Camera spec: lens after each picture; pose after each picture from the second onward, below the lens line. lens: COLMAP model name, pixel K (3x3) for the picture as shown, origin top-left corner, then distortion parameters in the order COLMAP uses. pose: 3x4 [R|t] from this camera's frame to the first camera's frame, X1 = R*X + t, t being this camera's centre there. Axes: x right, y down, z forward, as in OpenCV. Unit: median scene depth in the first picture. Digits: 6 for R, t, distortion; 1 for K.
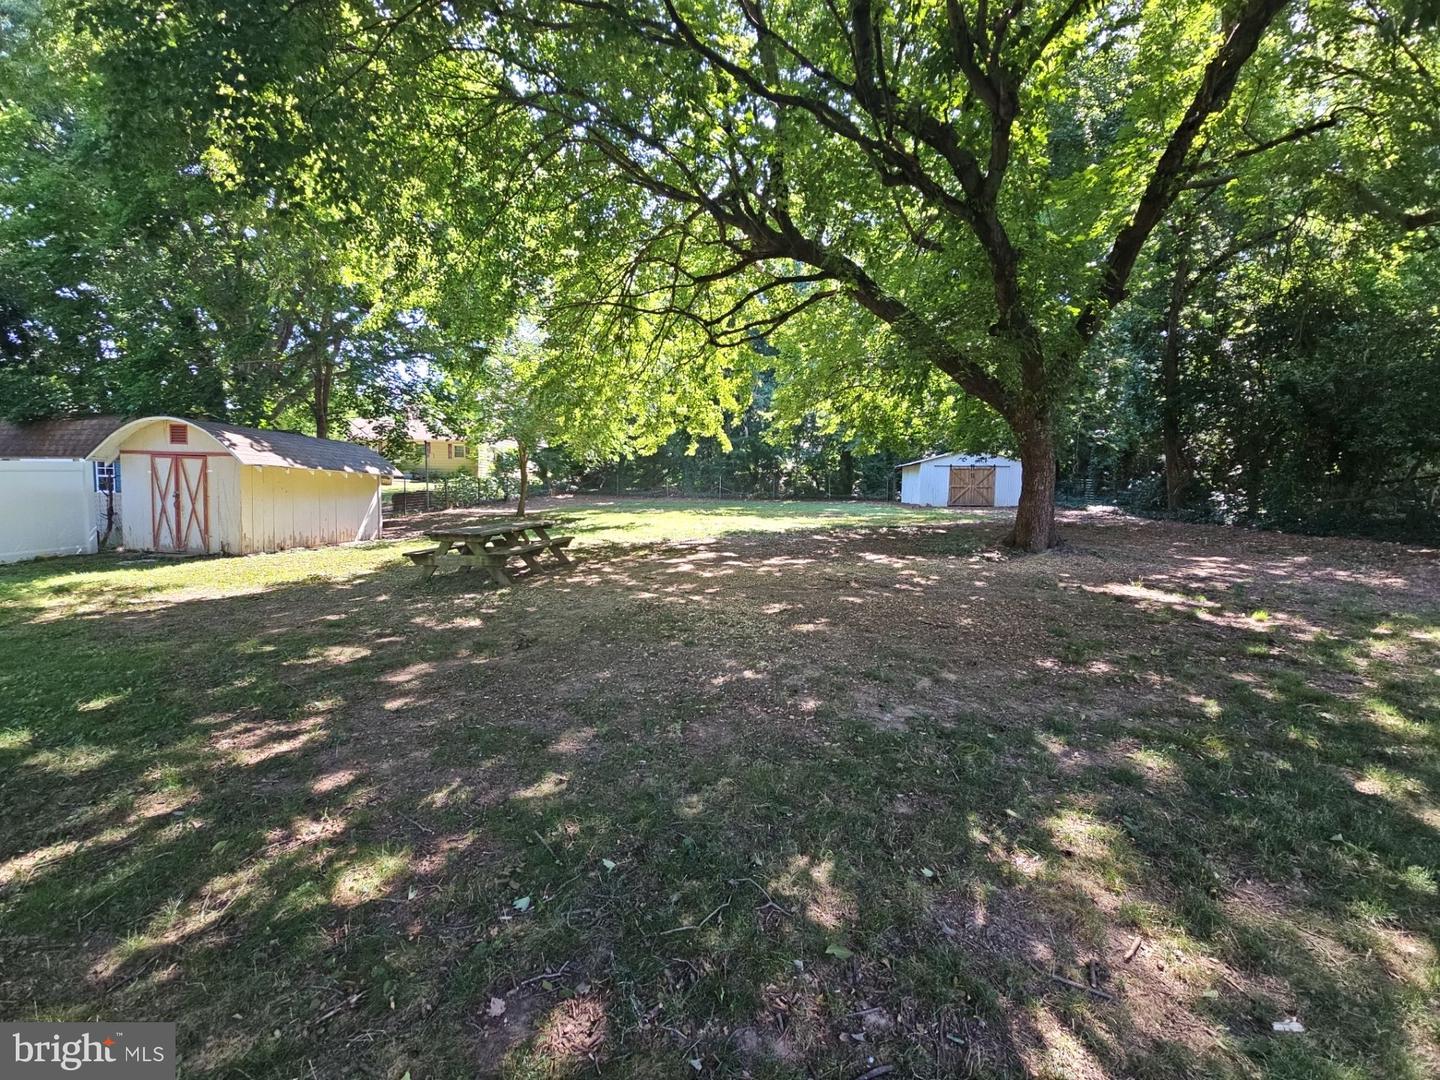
lens RADIAL K [[582.9, 0, 724.6], [0, 582.9, 536.0], [0, 0, 1]] dist [0.002266, -0.001944]
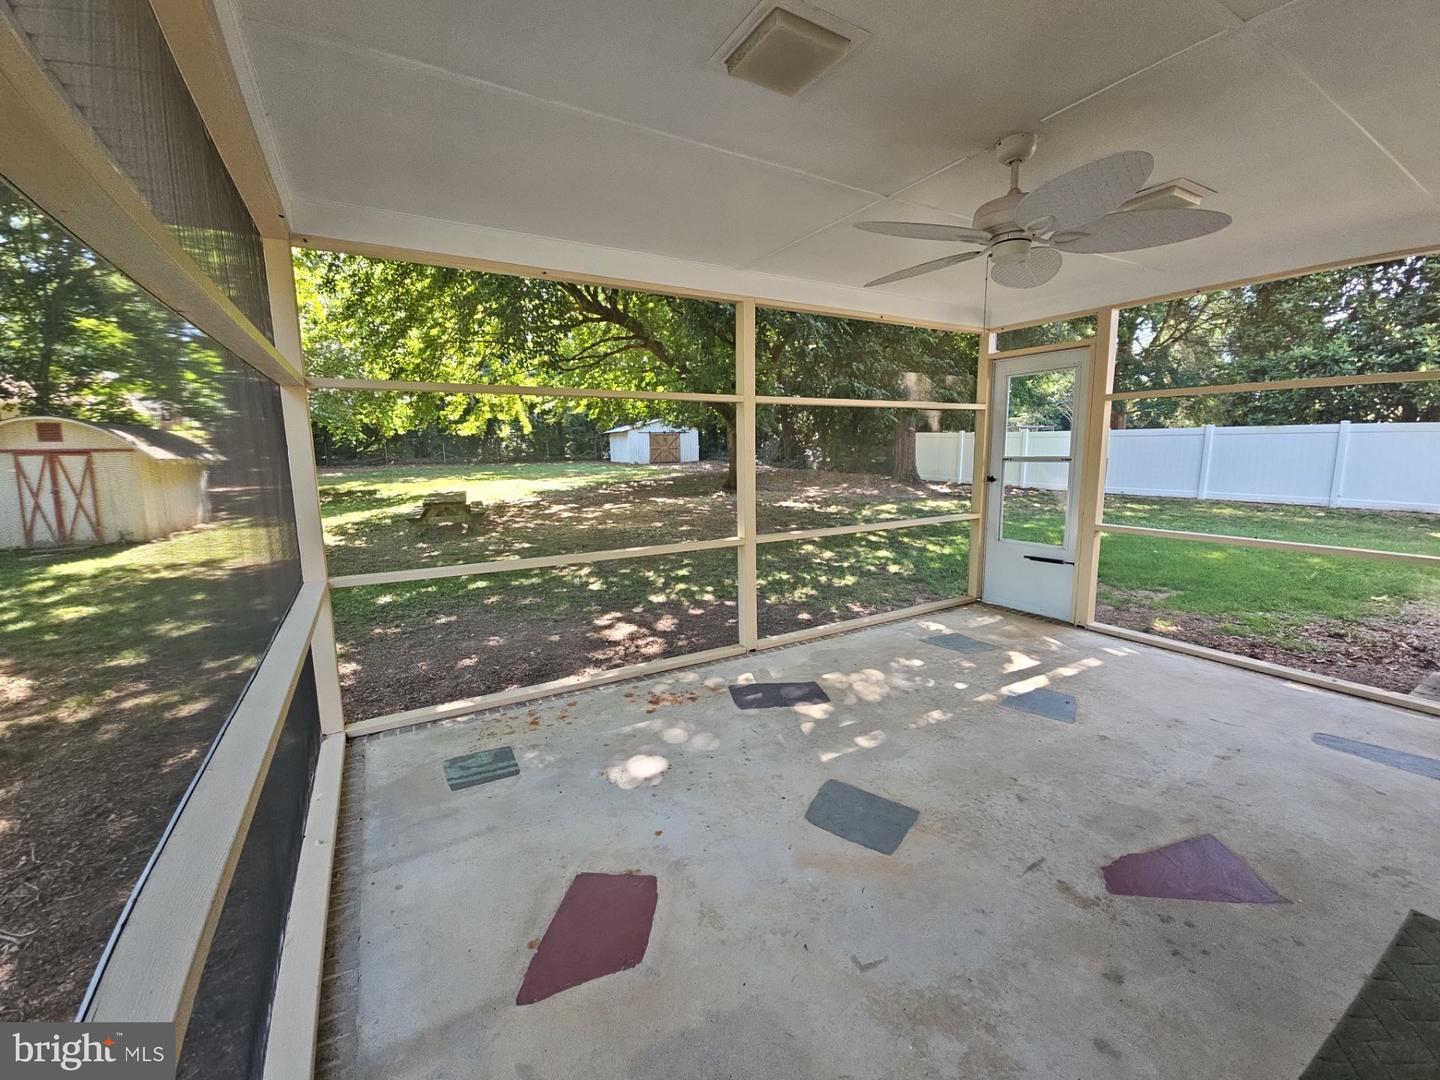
lens RADIAL K [[582.9, 0, 711.3], [0, 582.9, 539.2], [0, 0, 1]] dist [0.002266, -0.001944]
pose [[0.849143, -0.110967, 0.516375, -0.442680], [0.067706, 0.992484, 0.101943, -0.010932], [-0.523806, -0.051603, 0.850273, -0.457477]]
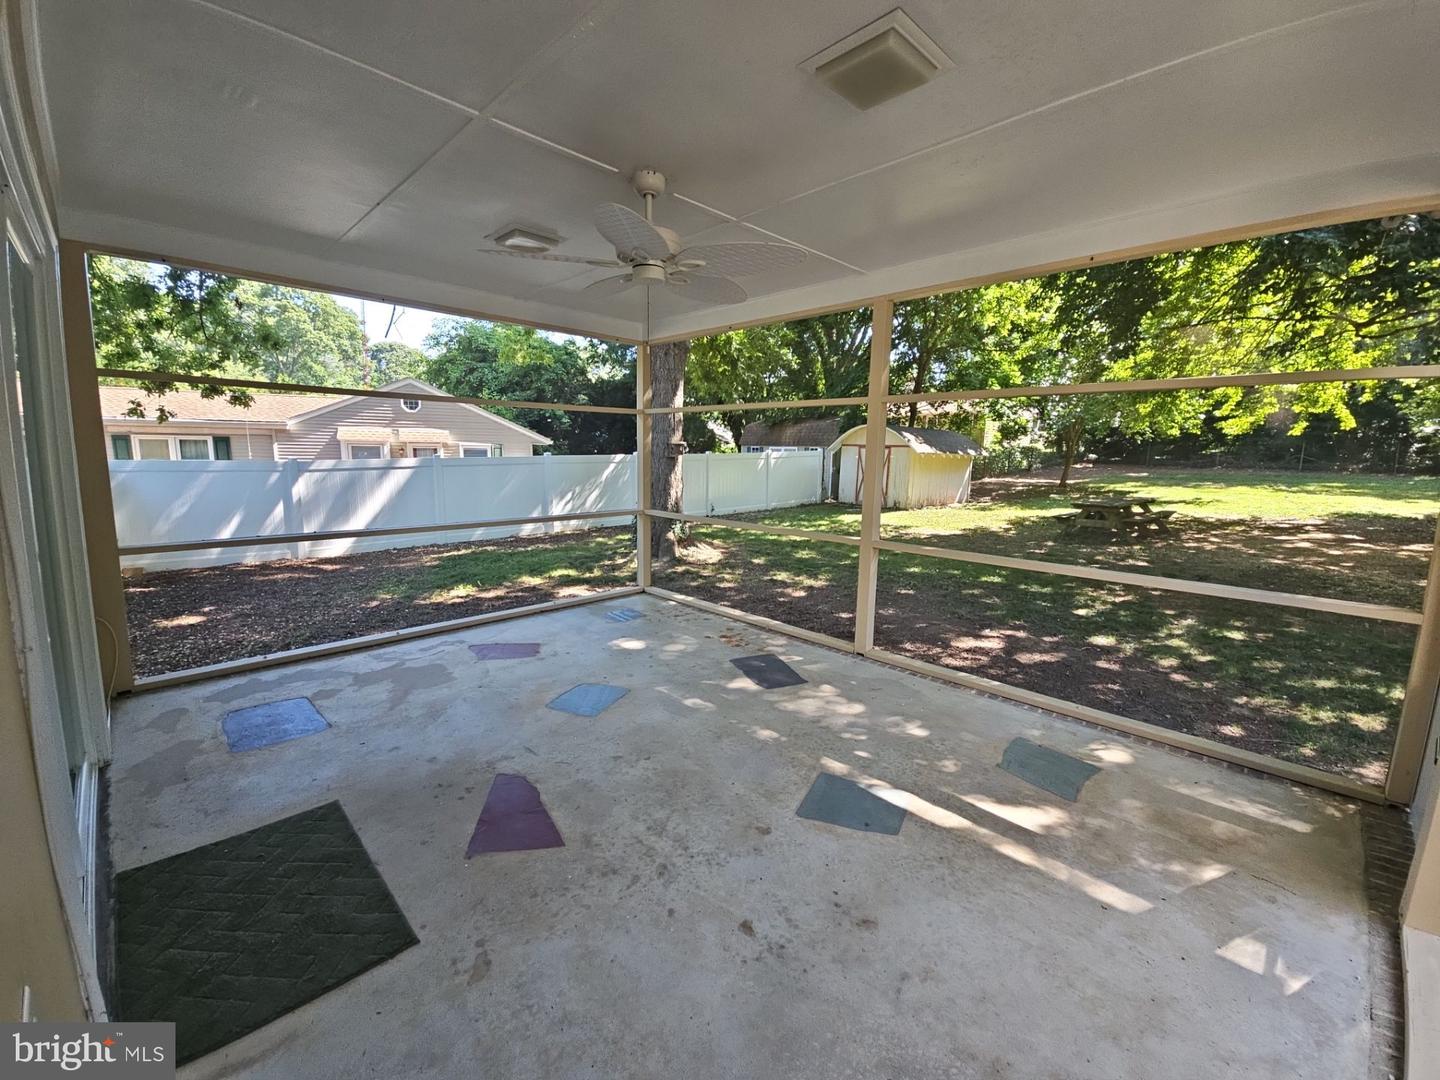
lens RADIAL K [[582.9, 0, 720.8], [0, 582.9, 542.0], [0, 0, 1]] dist [0.002266, -0.001944]
pose [[0.731575, 0.098453, -0.674614, -0.102215], [-0.047294, 0.994463, 0.093844, -0.003168], [0.680118, -0.036749, 0.732181, -0.482606]]
